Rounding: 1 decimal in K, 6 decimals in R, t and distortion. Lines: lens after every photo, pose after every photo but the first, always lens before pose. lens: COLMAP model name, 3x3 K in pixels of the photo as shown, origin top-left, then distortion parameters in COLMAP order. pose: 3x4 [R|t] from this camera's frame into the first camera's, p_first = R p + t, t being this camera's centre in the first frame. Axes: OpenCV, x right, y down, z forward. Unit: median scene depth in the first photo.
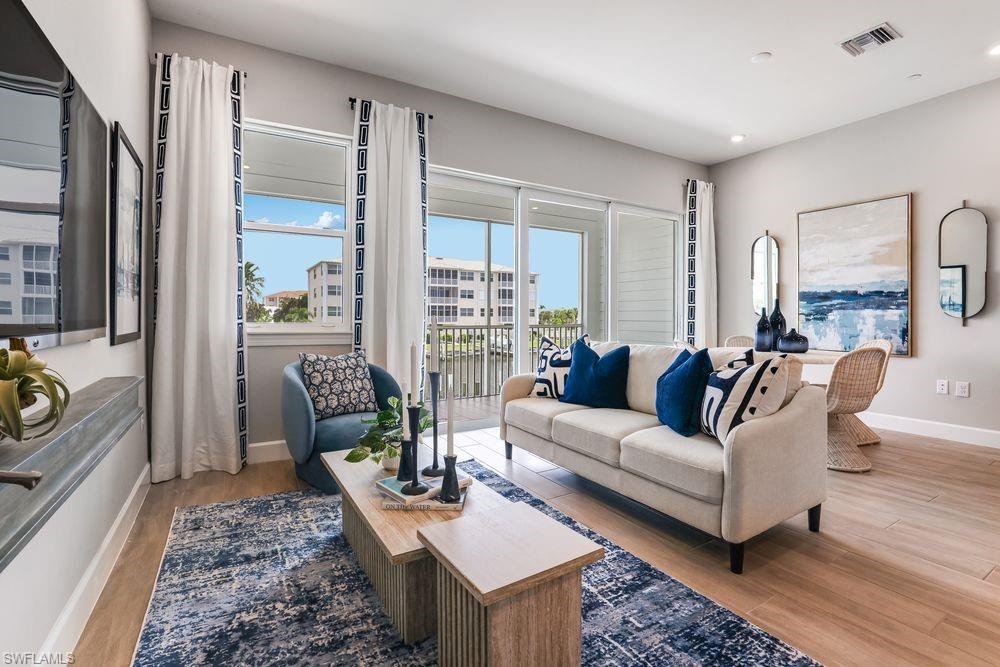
lens RADIAL K [[459.2, 0, 504.1], [0, 459.2, 319.4], [0, 0, 1]] dist [-0.028371, -0.000348]
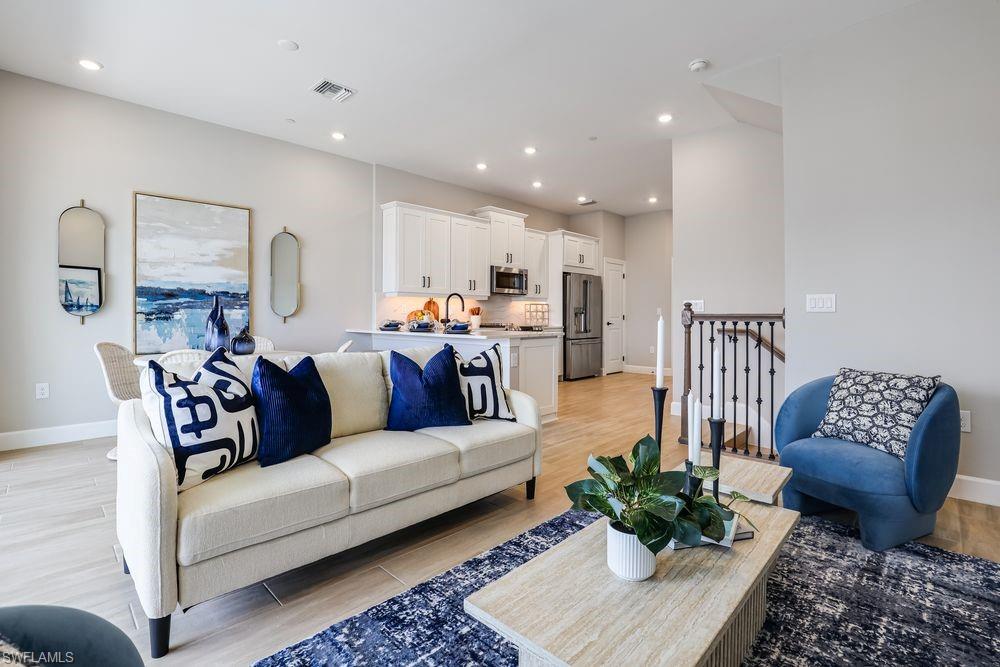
lens RADIAL K [[459.2, 0, 504.1], [0, 459.2, 319.4], [0, 0, 1]] dist [-0.028371, -0.000348]
pose [[-0.250511, -0.010137, 0.968061, -0.364572], [0.005269, 0.999916, 0.011834, -0.006762], [-0.968099, 0.008065, -0.250436, 0.623017]]
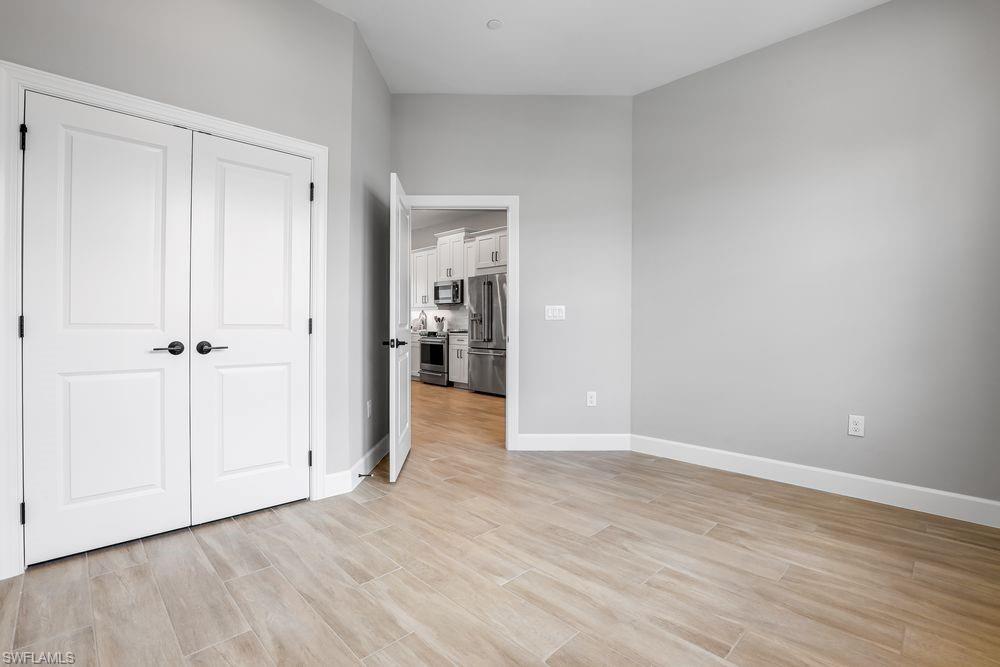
lens RADIAL K [[459.2, 0, 504.1], [0, 459.2, 319.4], [0, 0, 1]] dist [-0.028371, -0.000348]
pose [[0.973682, -0.001136, 0.227908, 1.043243], [0.003829, 0.999928, -0.011378, 0.007035], [-0.227878, 0.011952, 0.973616, -1.715795]]
